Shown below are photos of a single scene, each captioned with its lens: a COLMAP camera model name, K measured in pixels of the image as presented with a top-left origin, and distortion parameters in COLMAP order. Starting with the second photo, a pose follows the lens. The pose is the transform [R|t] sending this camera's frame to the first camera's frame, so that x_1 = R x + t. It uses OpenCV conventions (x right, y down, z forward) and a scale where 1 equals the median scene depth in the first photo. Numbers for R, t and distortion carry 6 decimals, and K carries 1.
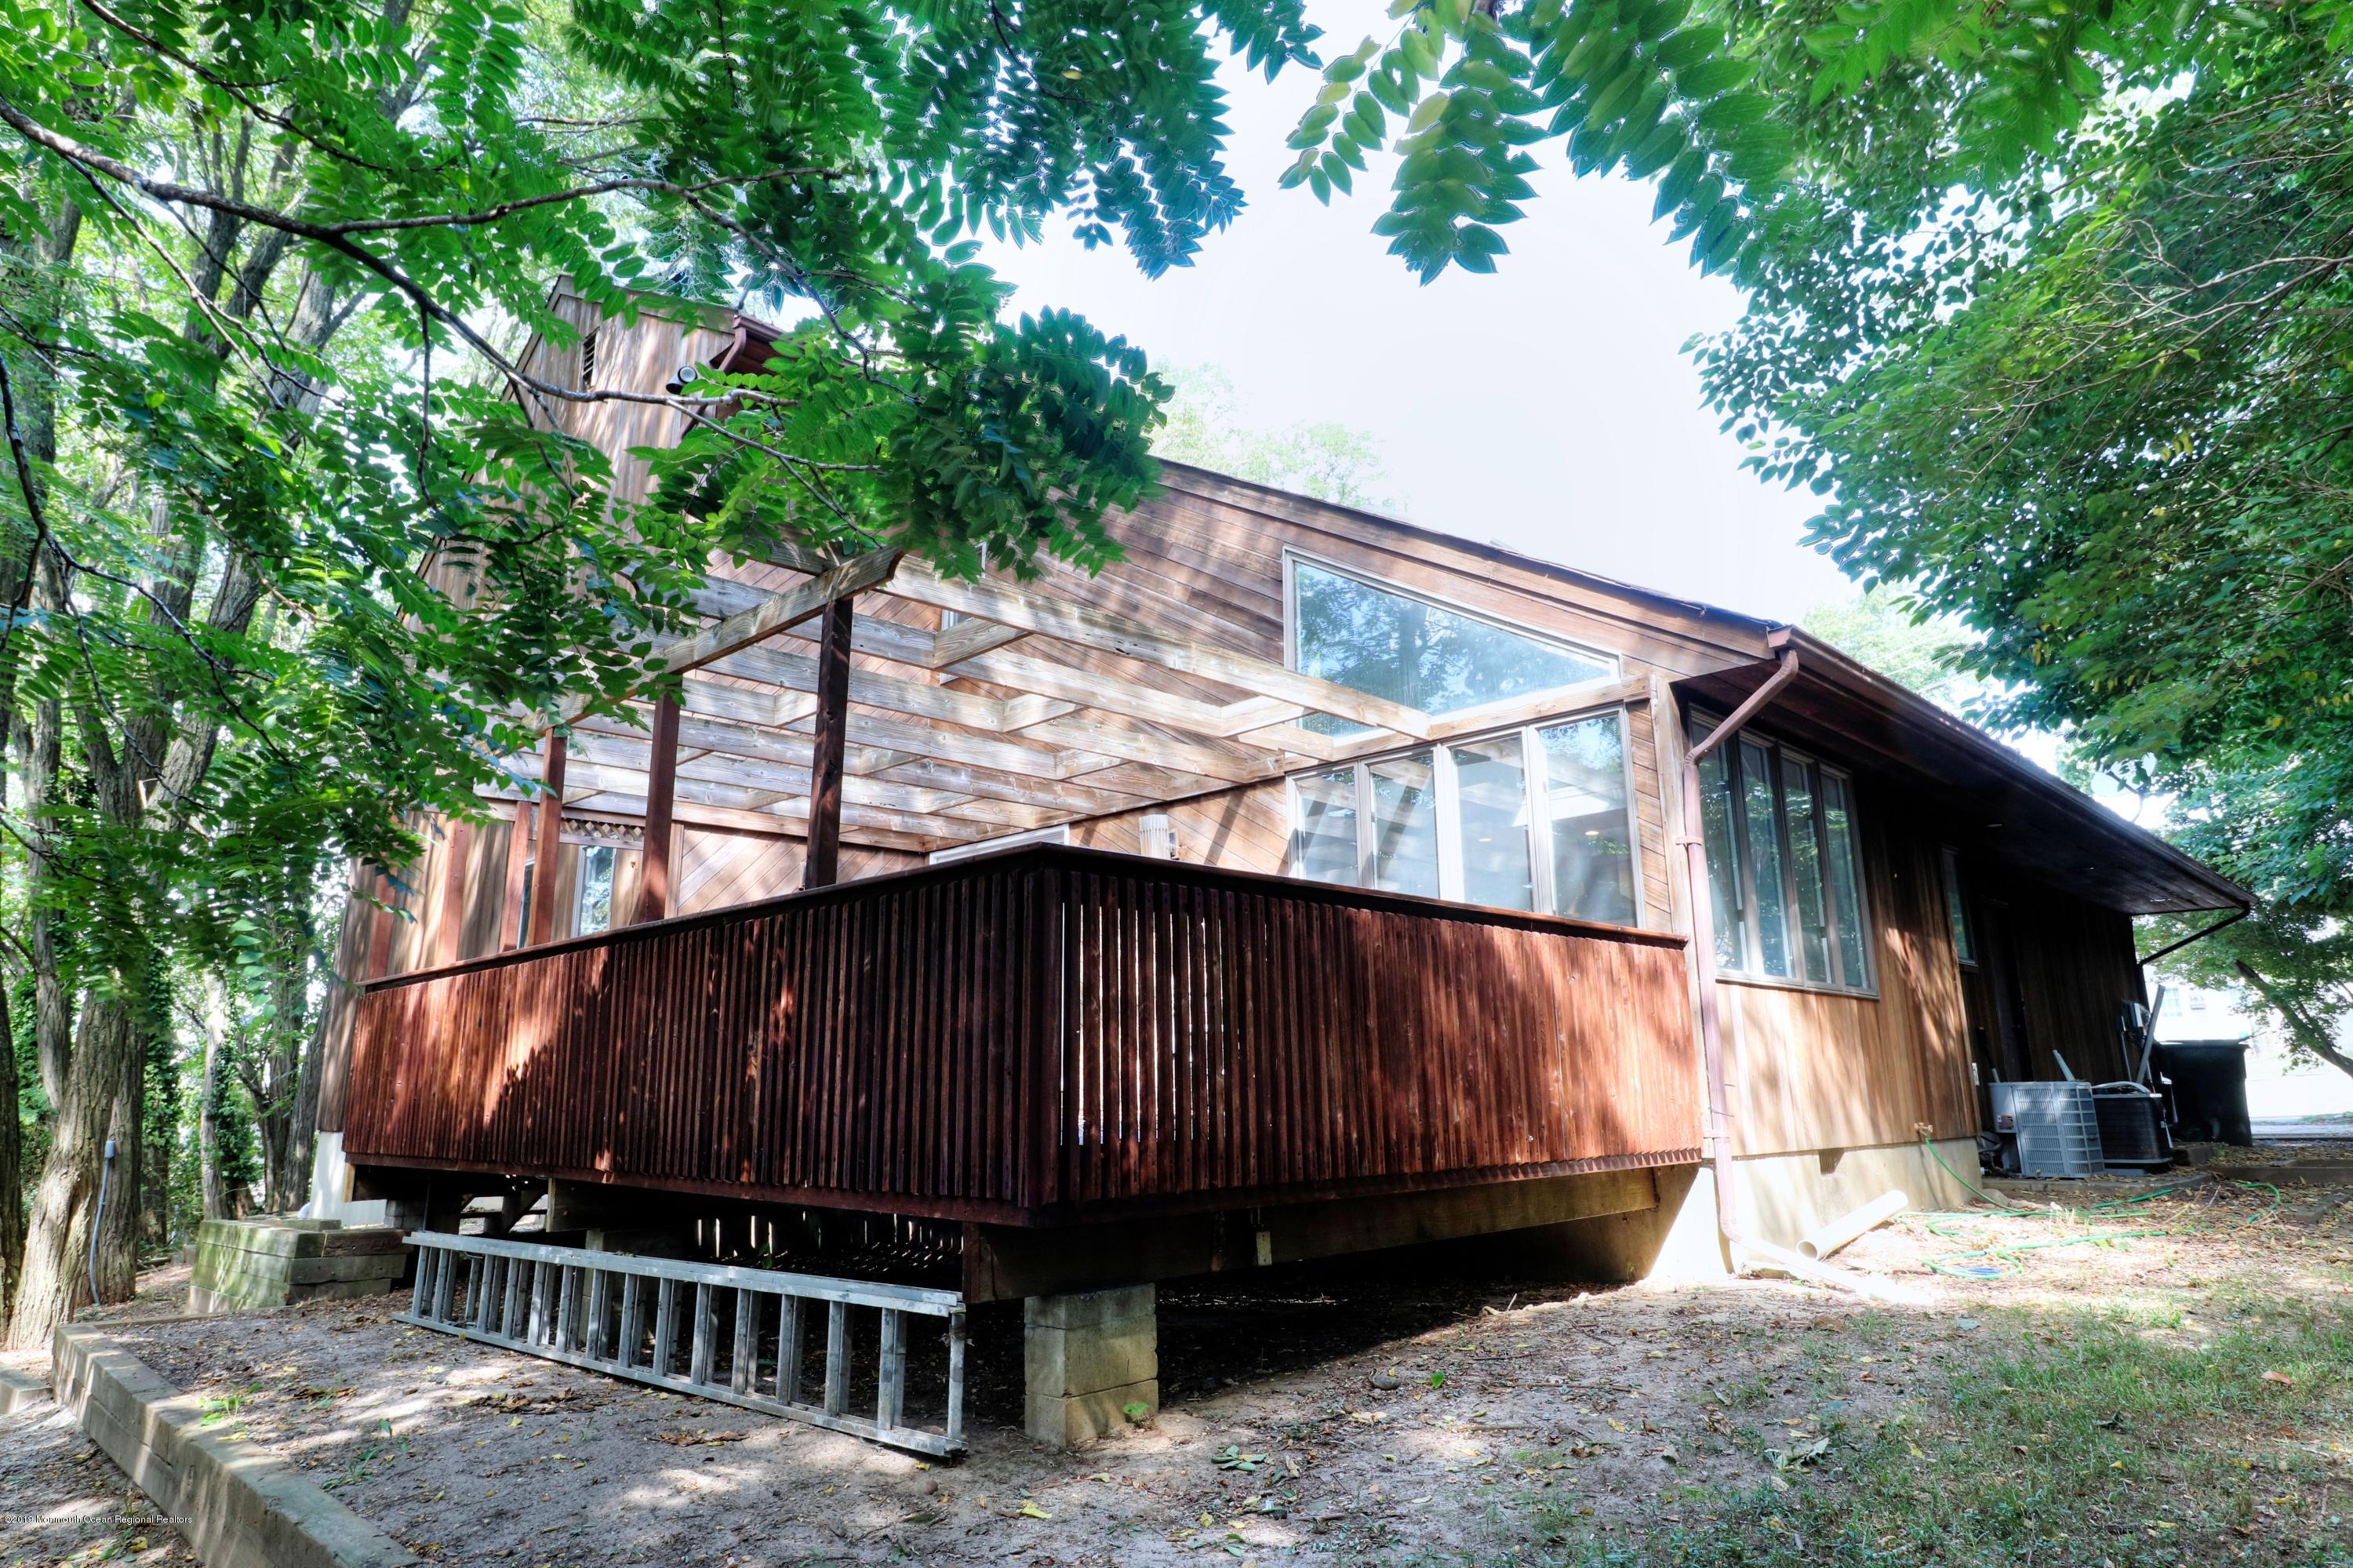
lens RADIAL K [[1376.7, 0, 1177.2], [0, 1376.7, 777.7], [0, 0, 1]] dist [0.001031, -0.001860]
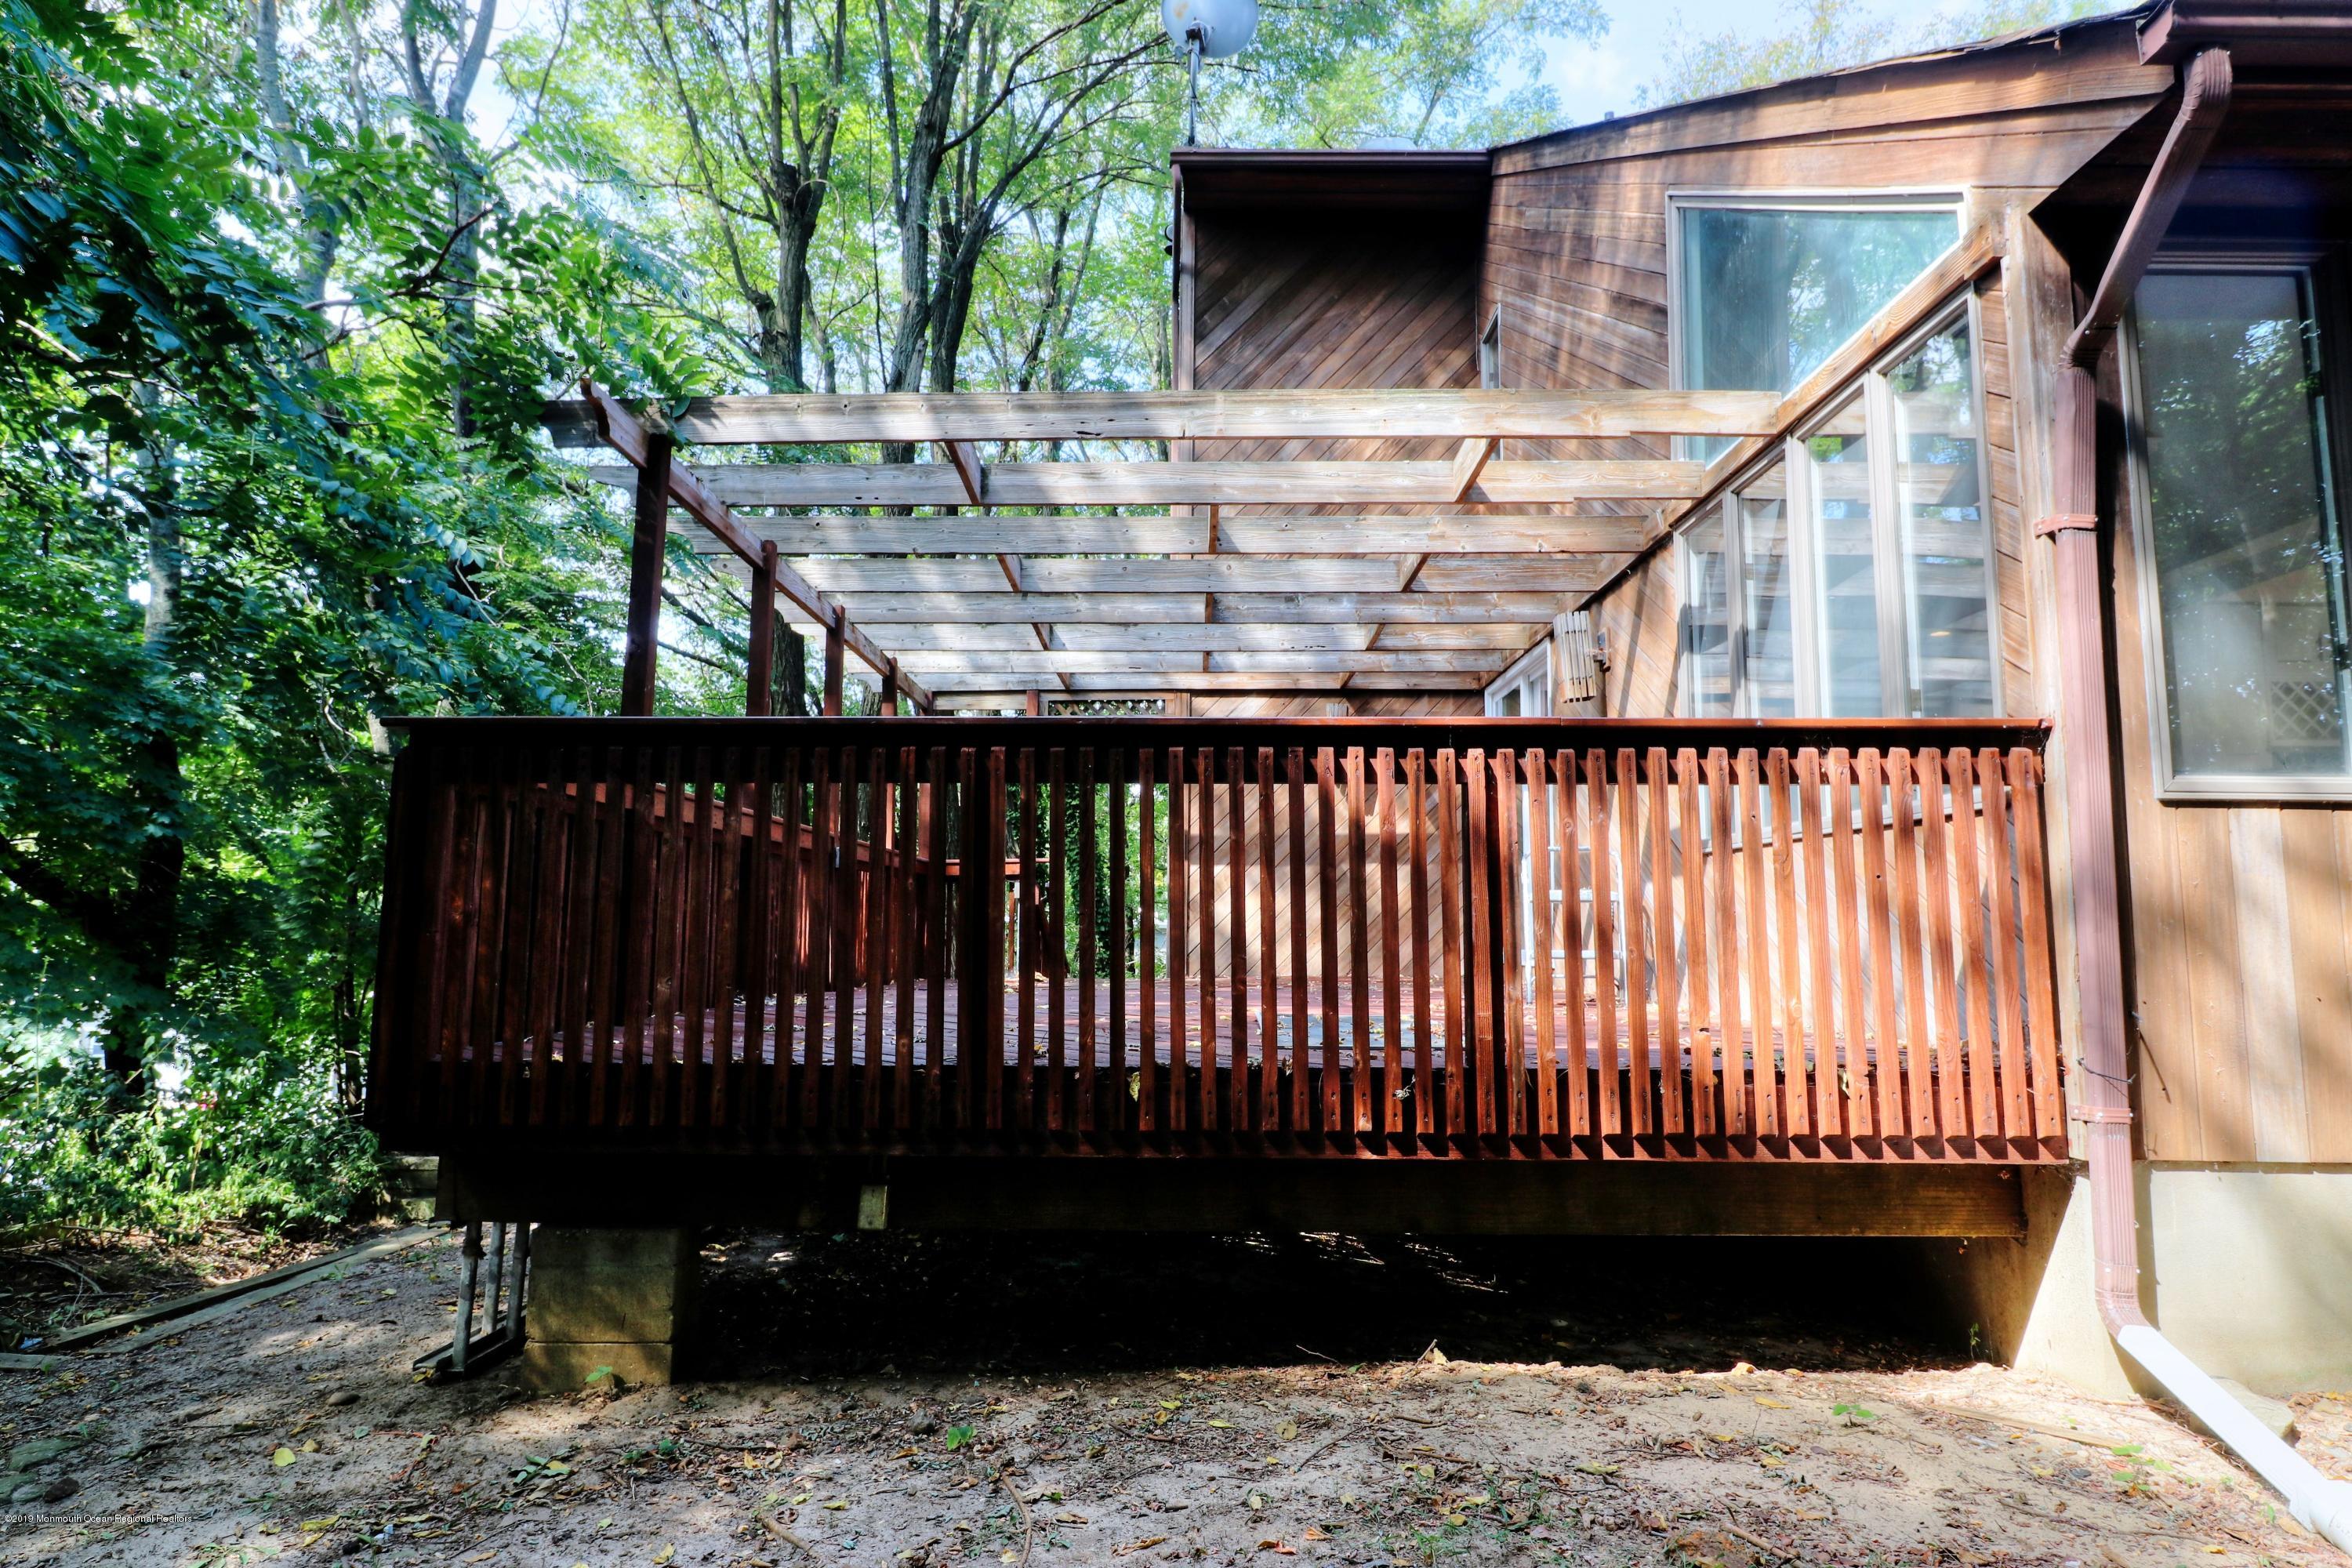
lens RADIAL K [[1376.1, 0, 1174.8], [0, 1376.1, 787.8], [0, 0, 1]] dist [0.001031, -0.001860]
pose [[0.697791, -0.062052, -0.713609, 0.377058], [0.146177, 0.987611, 0.057060, 0.048338], [0.701227, -0.144129, 0.698217, 0.318467]]
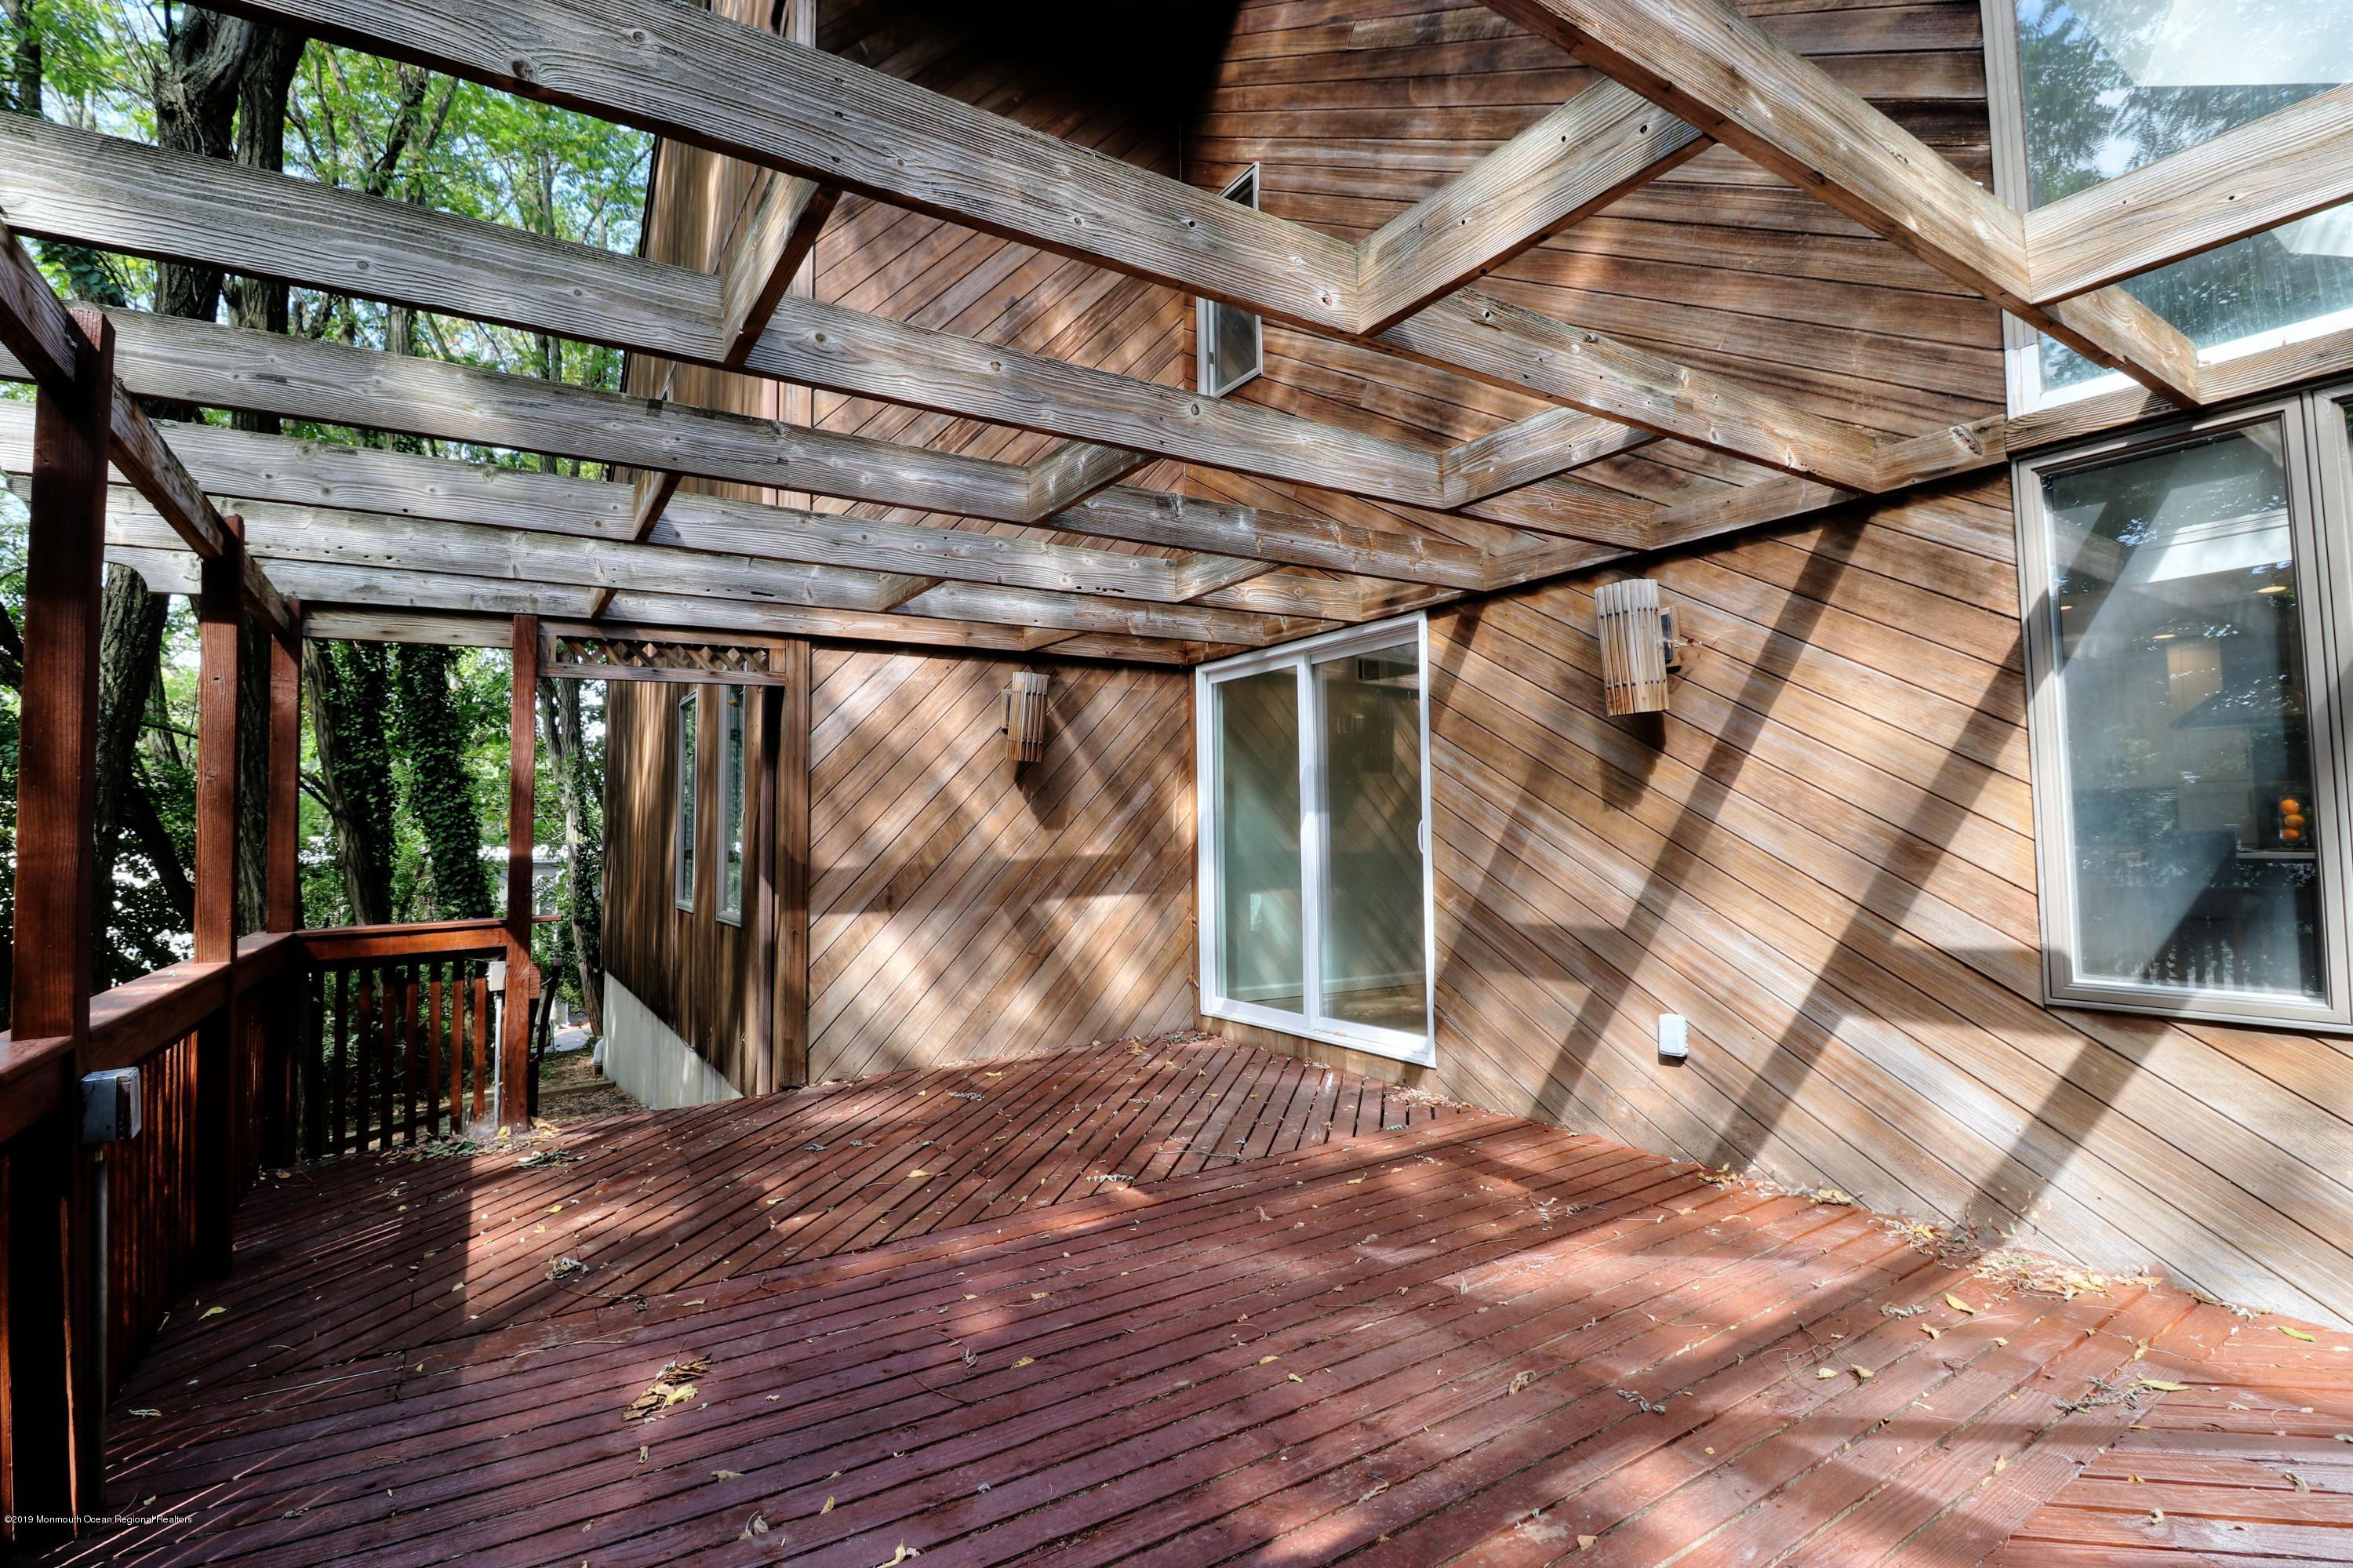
lens RADIAL K [[1099.8, 0, 1162.3], [0, 1099.8, 781.4], [0, 0, 1]] dist [-0.008618, -0.008597]
pose [[0.974303, -0.014884, -0.224751, -0.095761], [0.054357, 0.983860, 0.170486, 0.022412], [0.218586, -0.178322, 0.959386, 0.596660]]
